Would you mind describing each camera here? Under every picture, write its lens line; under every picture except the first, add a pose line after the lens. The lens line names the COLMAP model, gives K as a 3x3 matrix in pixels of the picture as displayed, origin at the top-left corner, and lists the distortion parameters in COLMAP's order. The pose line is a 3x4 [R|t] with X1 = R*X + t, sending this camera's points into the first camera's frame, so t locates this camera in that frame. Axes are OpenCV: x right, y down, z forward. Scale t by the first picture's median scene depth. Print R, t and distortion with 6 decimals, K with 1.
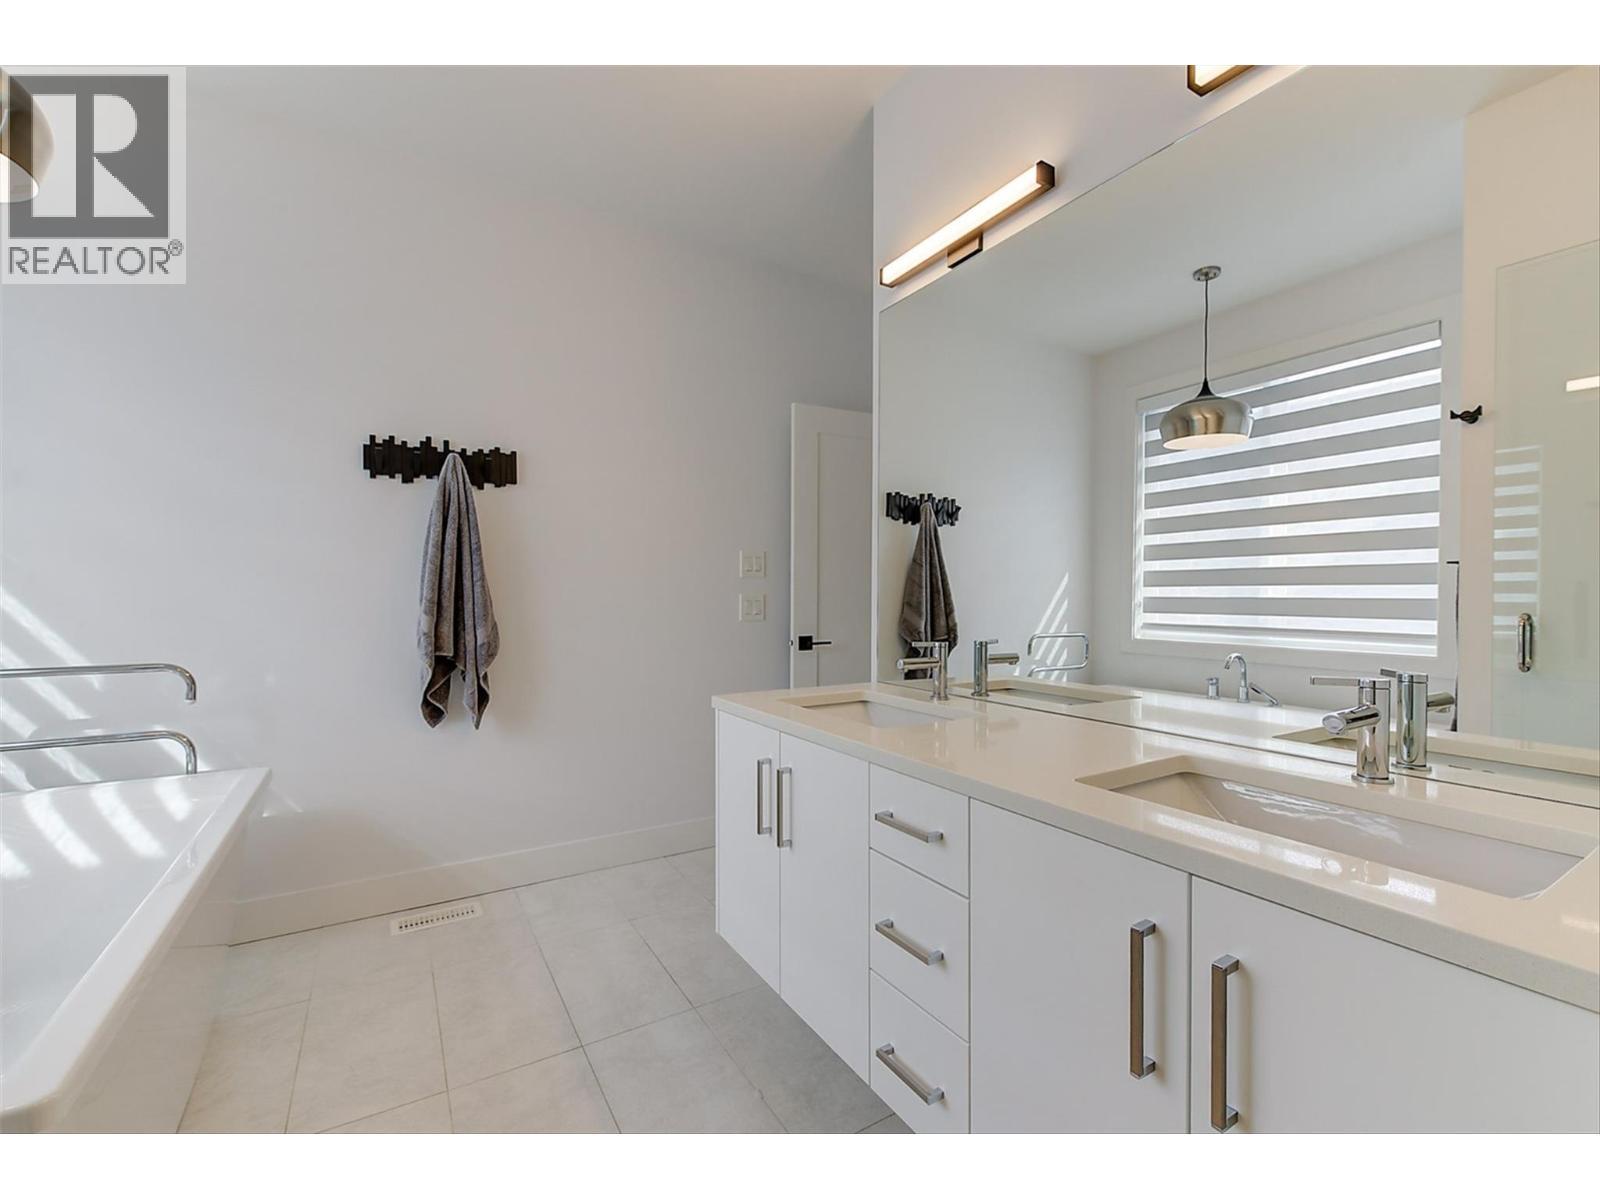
lens RADIAL K [[641.2, 0, 795.4], [0, 641.2, 604.2], [0, 0, 1]] dist [0.000612, 0.000102]
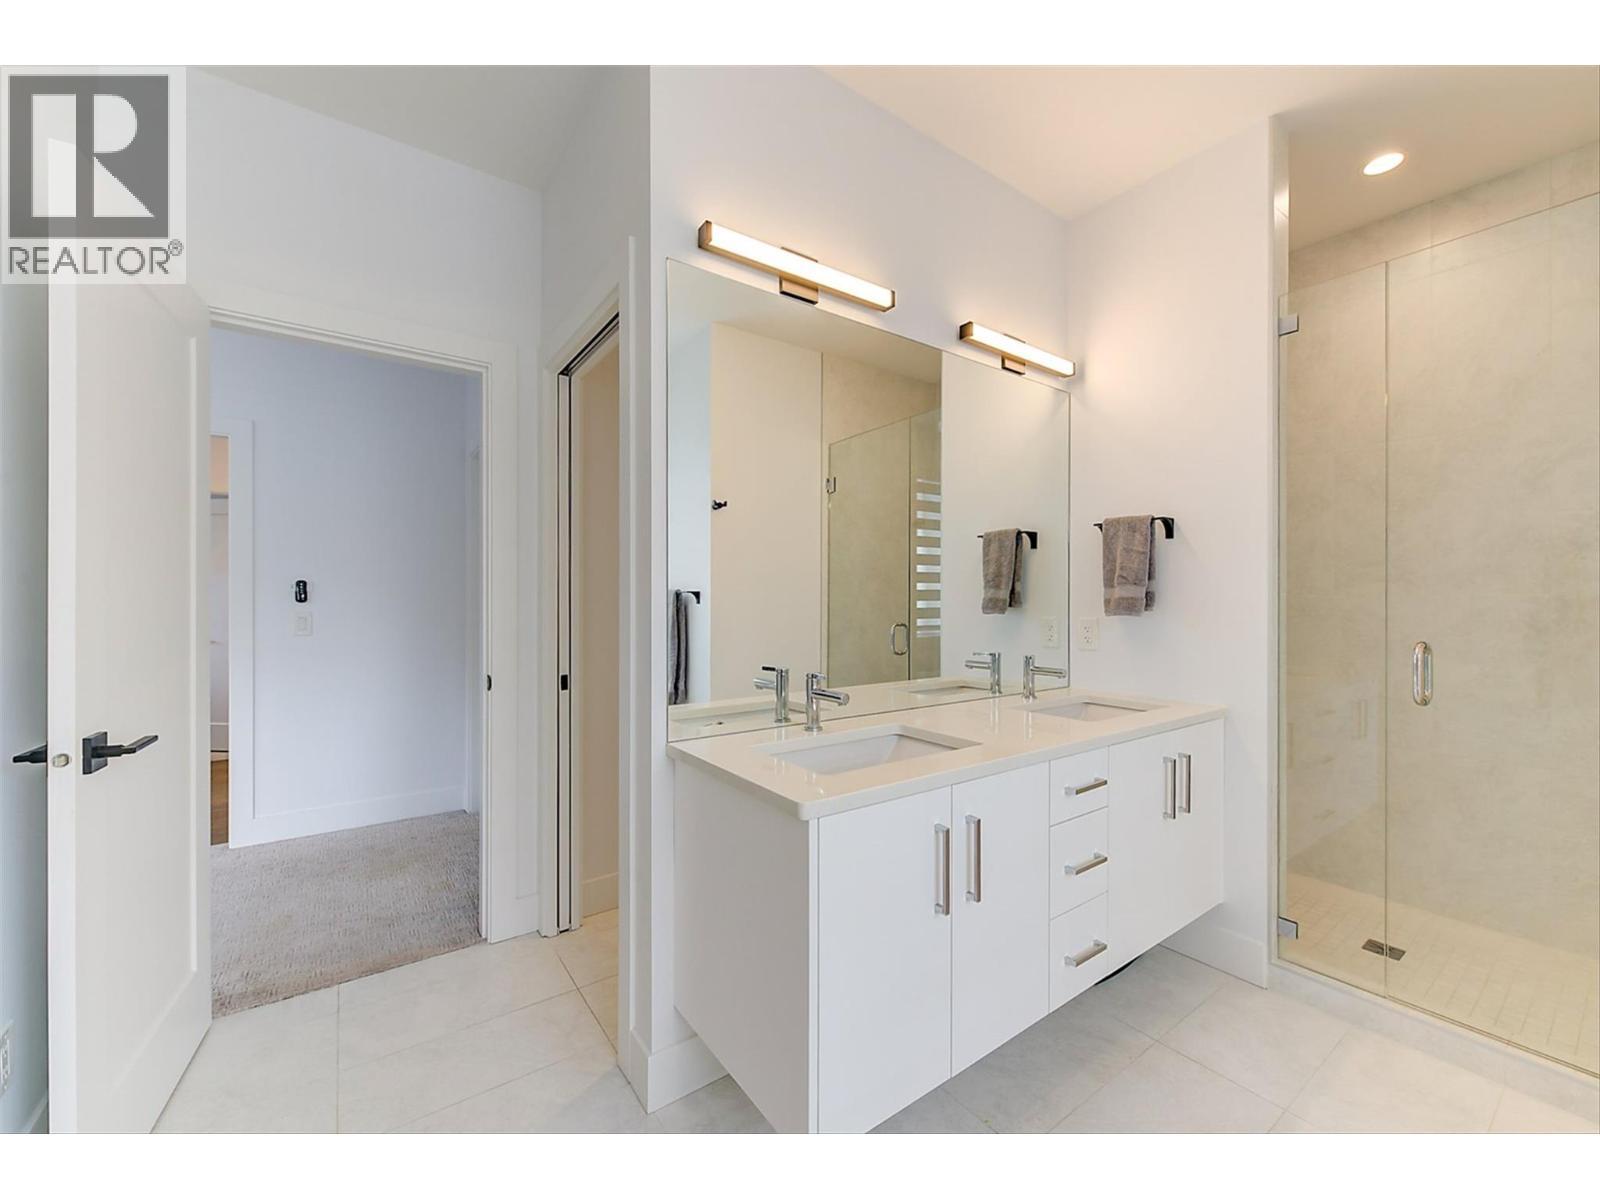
lens RADIAL K [[641.2, 0, 795.4], [0, 641.2, 604.2], [0, 0, 1]] dist [0.000612, 0.000102]
pose [[-0.053496, -0.008602, 0.998531, -0.920403], [0.007058, 0.999935, 0.008992, -0.067196], [-0.998543, 0.007529, -0.053432, 1.276538]]
